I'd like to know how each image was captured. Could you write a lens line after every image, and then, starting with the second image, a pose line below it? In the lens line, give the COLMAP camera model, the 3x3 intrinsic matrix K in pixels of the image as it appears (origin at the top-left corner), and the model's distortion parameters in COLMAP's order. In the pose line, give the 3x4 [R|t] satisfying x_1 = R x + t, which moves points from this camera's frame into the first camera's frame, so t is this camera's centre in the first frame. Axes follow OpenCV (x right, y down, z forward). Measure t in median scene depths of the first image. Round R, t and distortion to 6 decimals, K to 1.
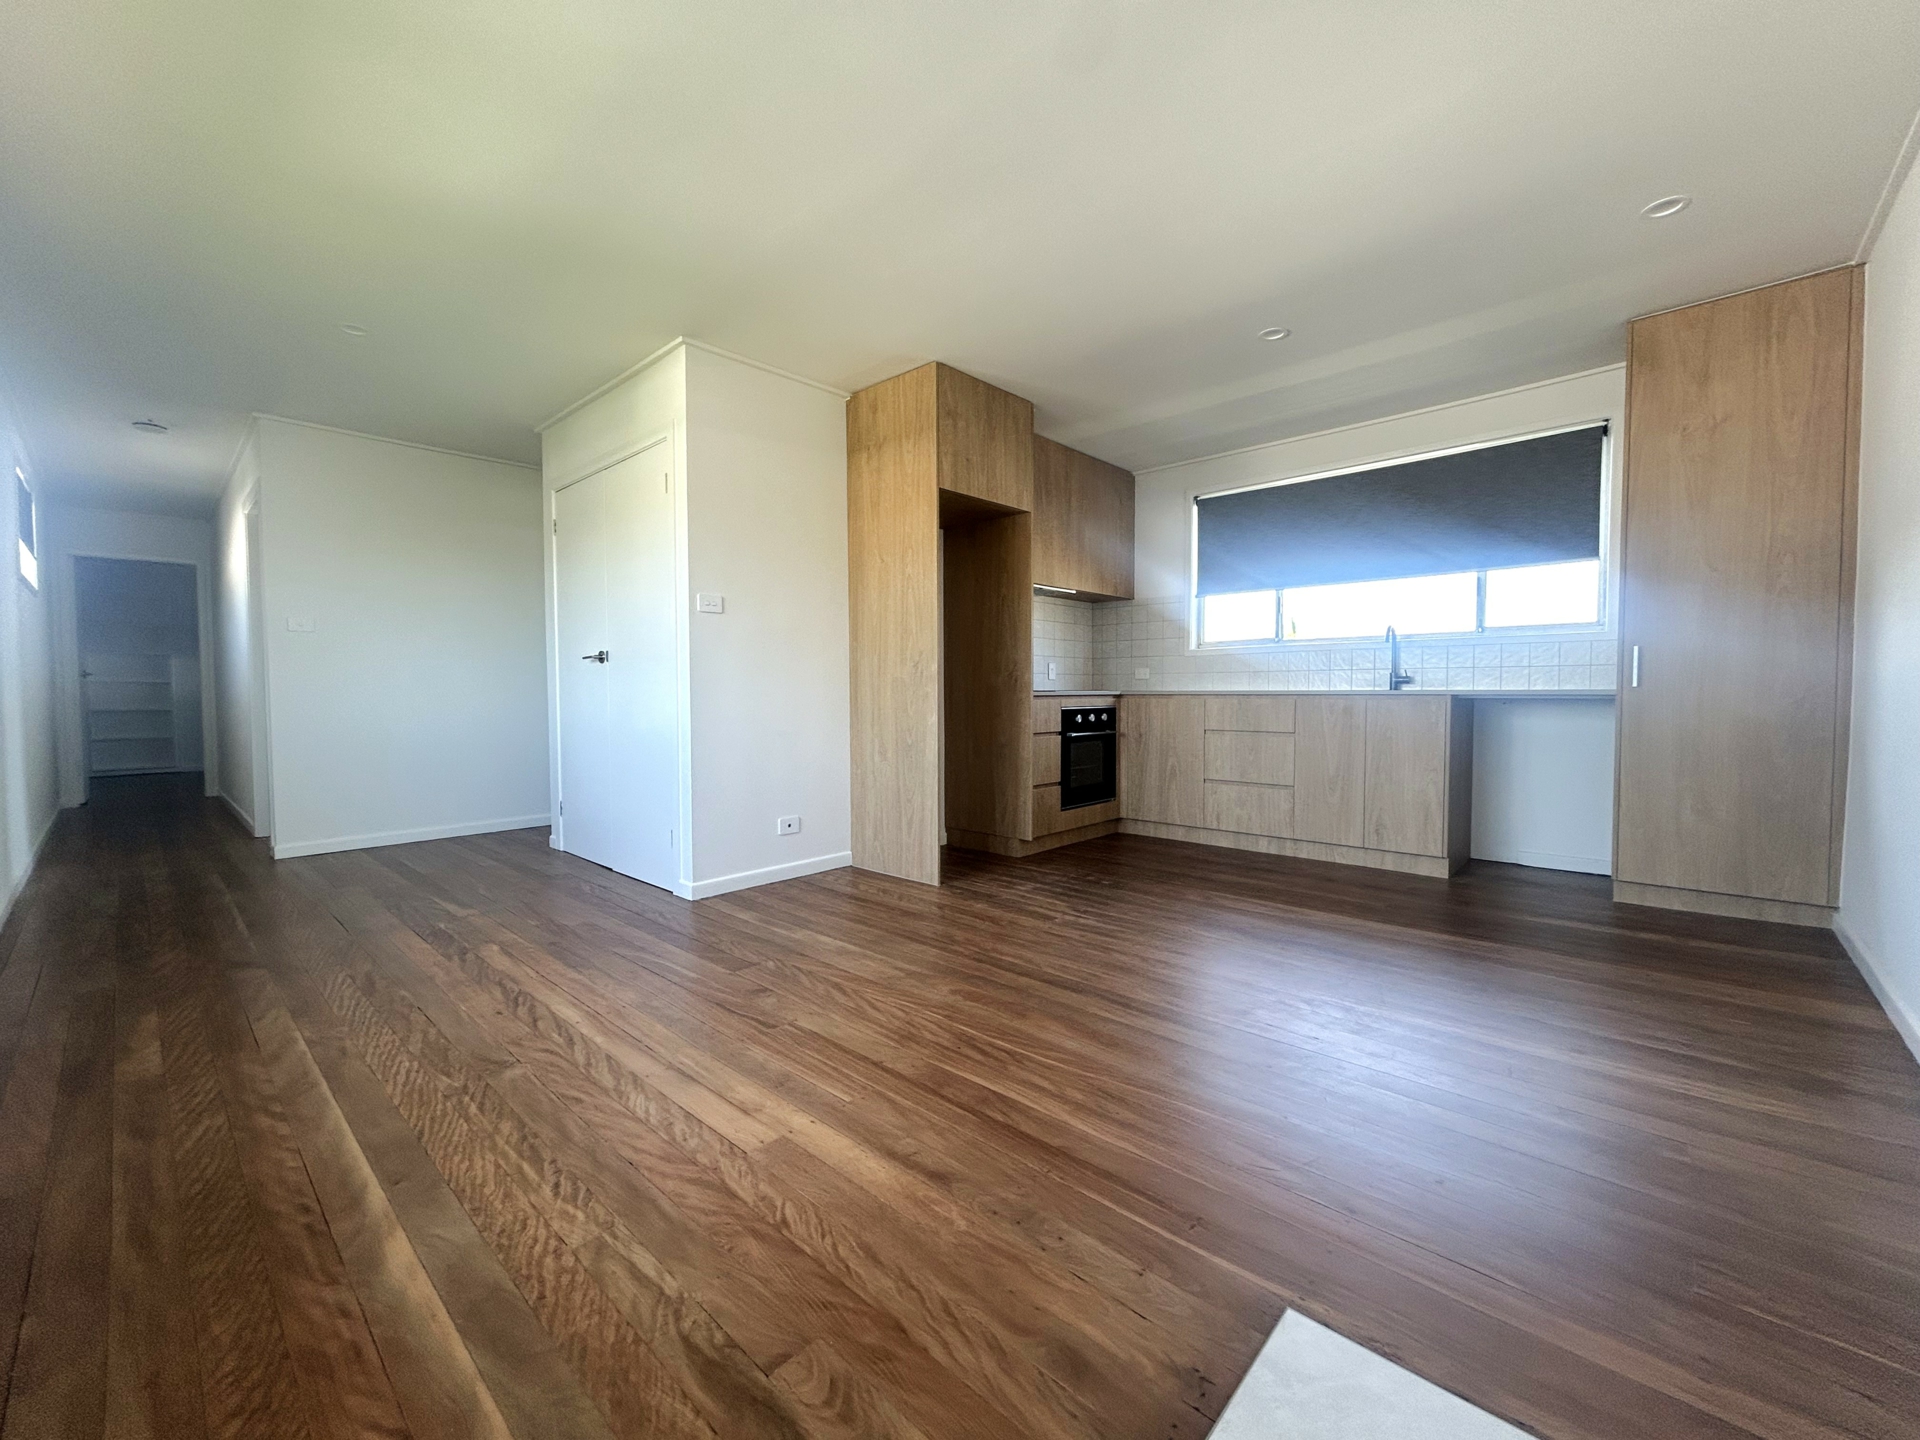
lens RADIAL K [[770.8, 0, 960.0], [0, 770.8, 720.0], [0, 0, 1]] dist [0.001014, 0.000216]
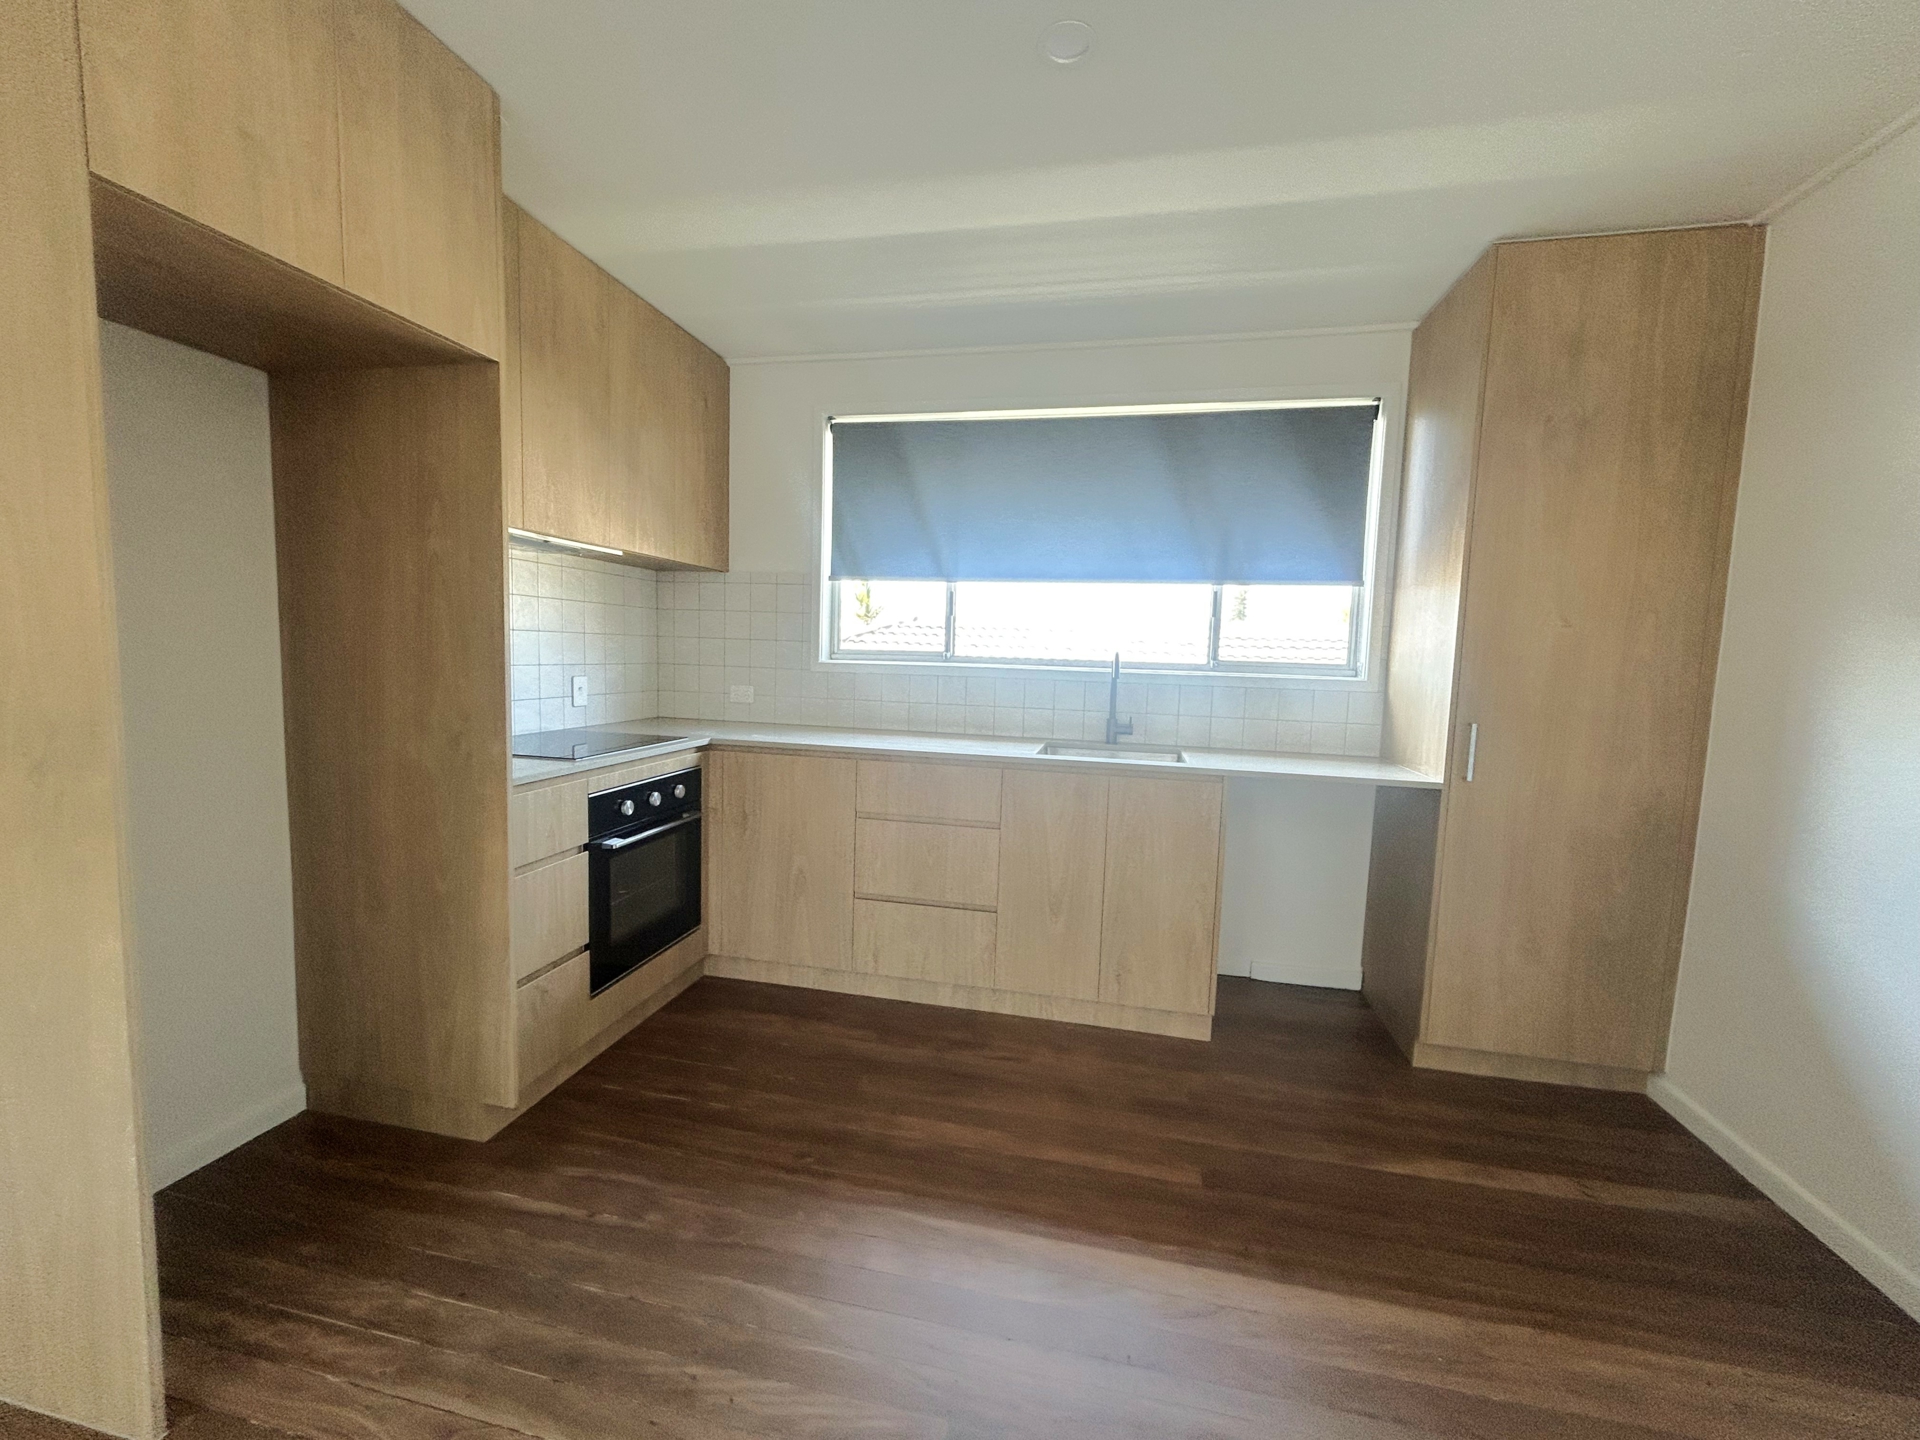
lens RADIAL K [[773.6, 0, 954.2], [0, 773.6, 723.1], [0, 0, 1]] dist [-0.001636, -0.000171]
pose [[0.861382, -0.014431, 0.507753, 0.082790], [-0.017694, 0.998137, 0.058385, -0.093977], [-0.507650, -0.059276, 0.859522, 0.463777]]
